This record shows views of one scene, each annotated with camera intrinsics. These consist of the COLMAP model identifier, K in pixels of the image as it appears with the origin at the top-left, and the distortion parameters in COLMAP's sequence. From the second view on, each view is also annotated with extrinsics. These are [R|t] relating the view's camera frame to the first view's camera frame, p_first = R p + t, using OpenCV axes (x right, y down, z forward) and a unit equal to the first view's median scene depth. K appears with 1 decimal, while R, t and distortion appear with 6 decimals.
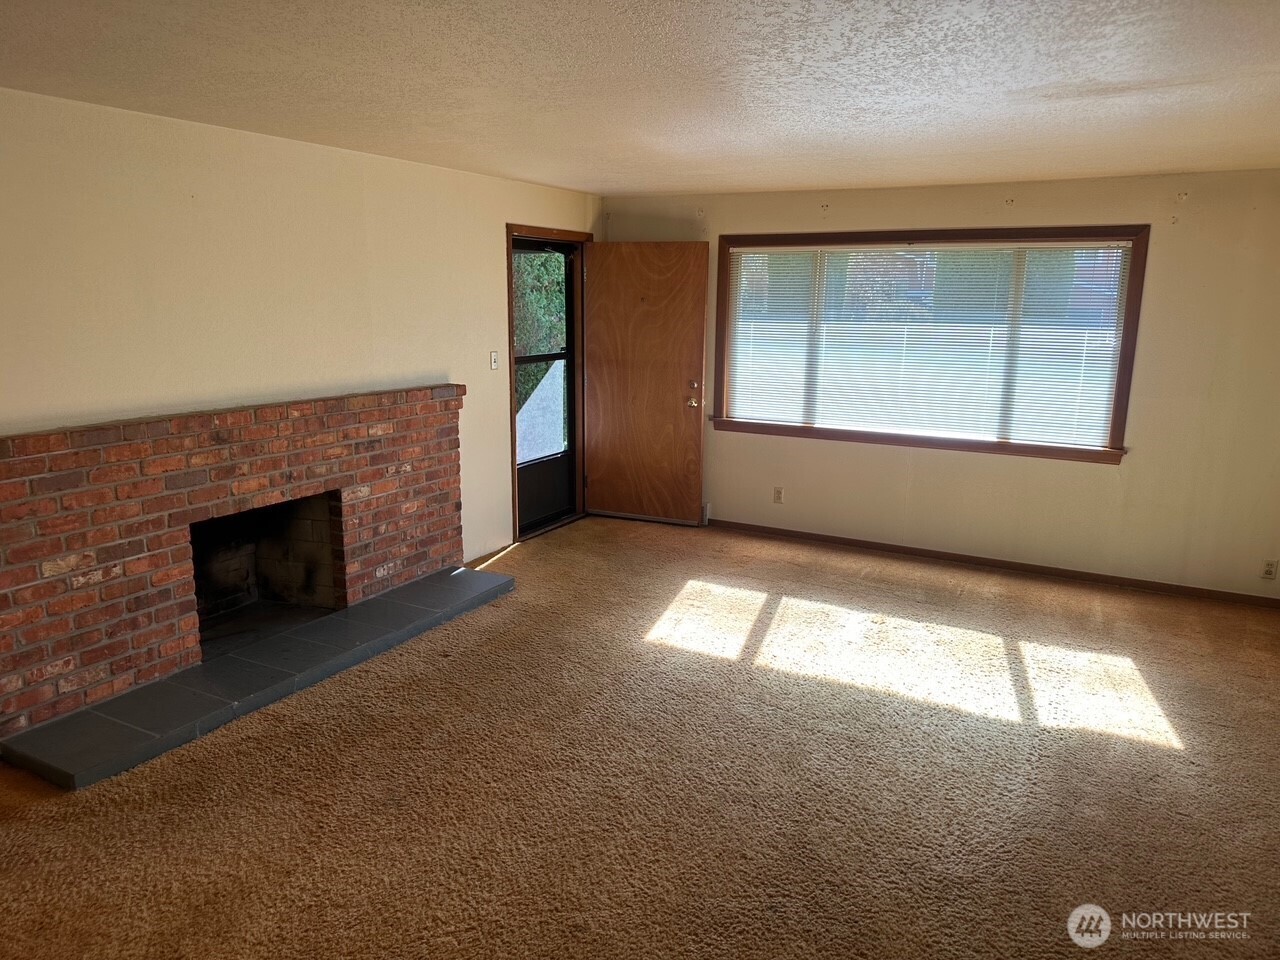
lens RADIAL K [[904.5, 0, 643.0], [0, 904.5, 491.1], [0, 0, 1]] dist [0.133288, -0.169457]
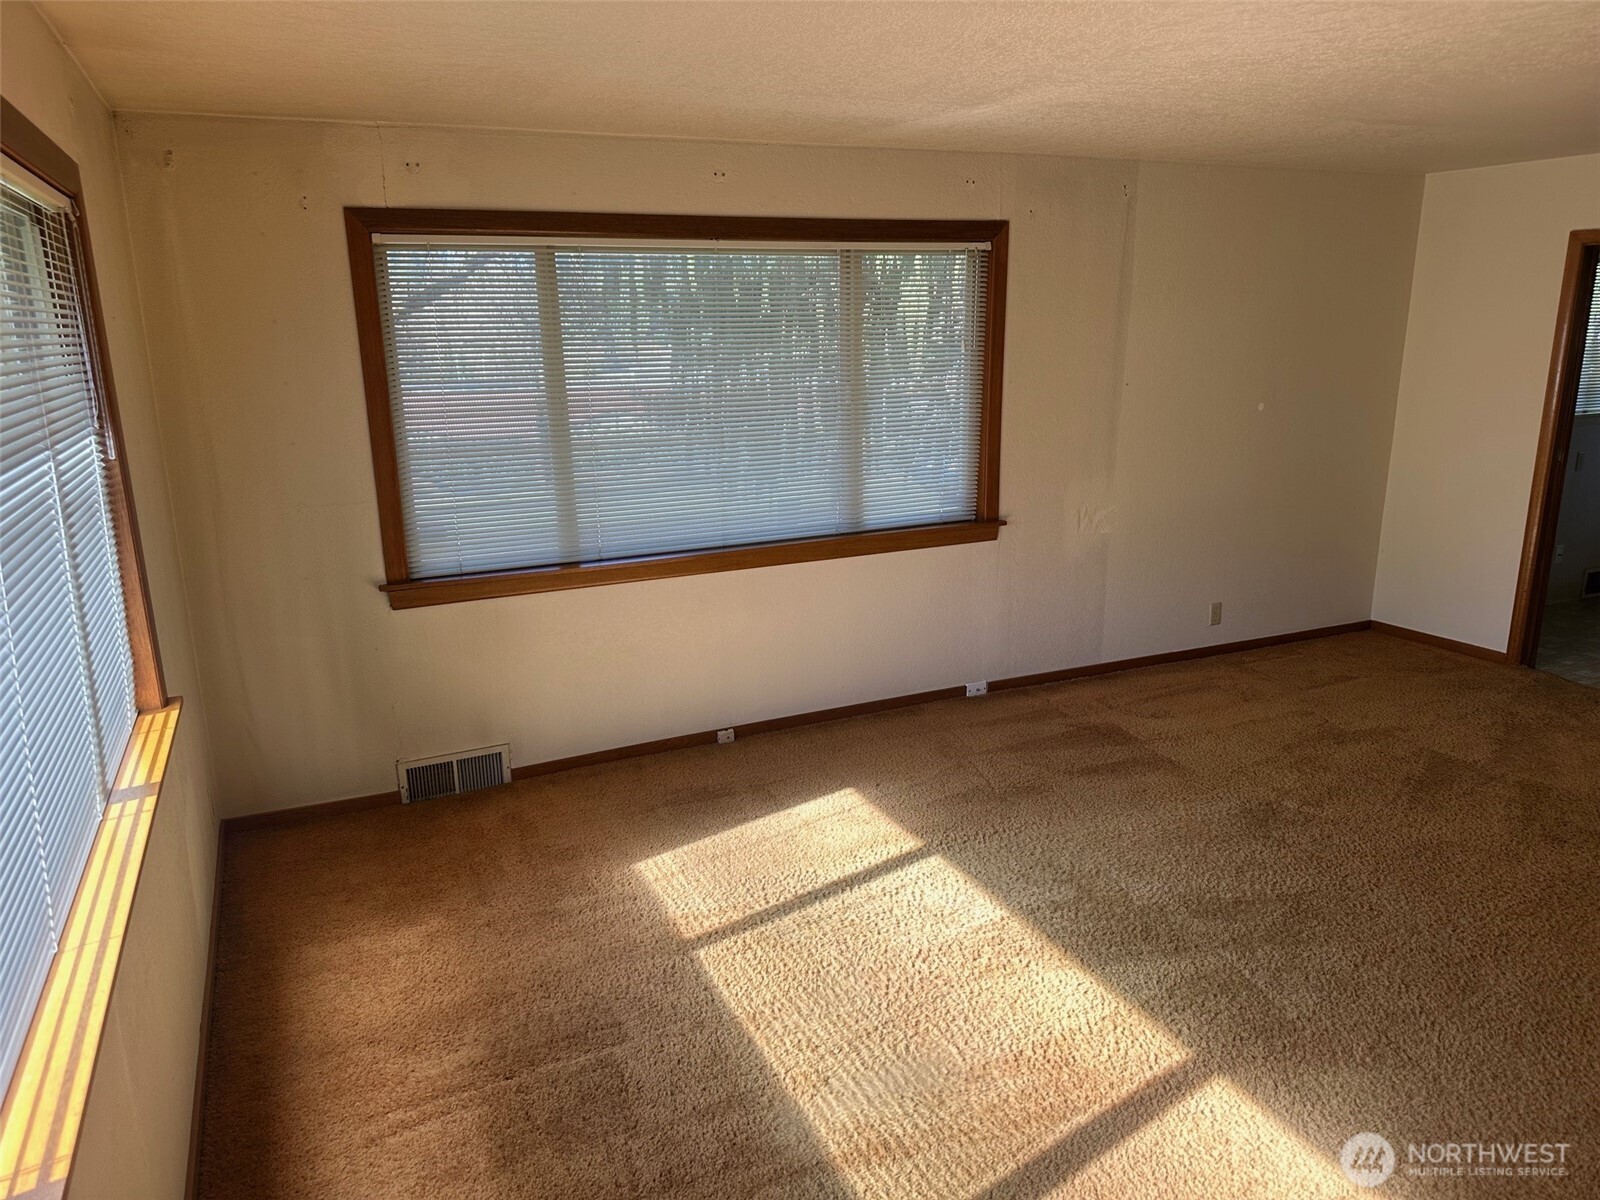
lens RADIAL K [[1143.1, 0, 827.0], [0, 1143.1, 603.9], [0, 0, 1]] dist [0.109107, -0.093752]
pose [[-0.814129, -0.147602, 0.561612, -0.044825], [0.123860, 0.900757, 0.416287, -0.364631], [-0.567321, 0.408473, -0.715050, 1.598931]]
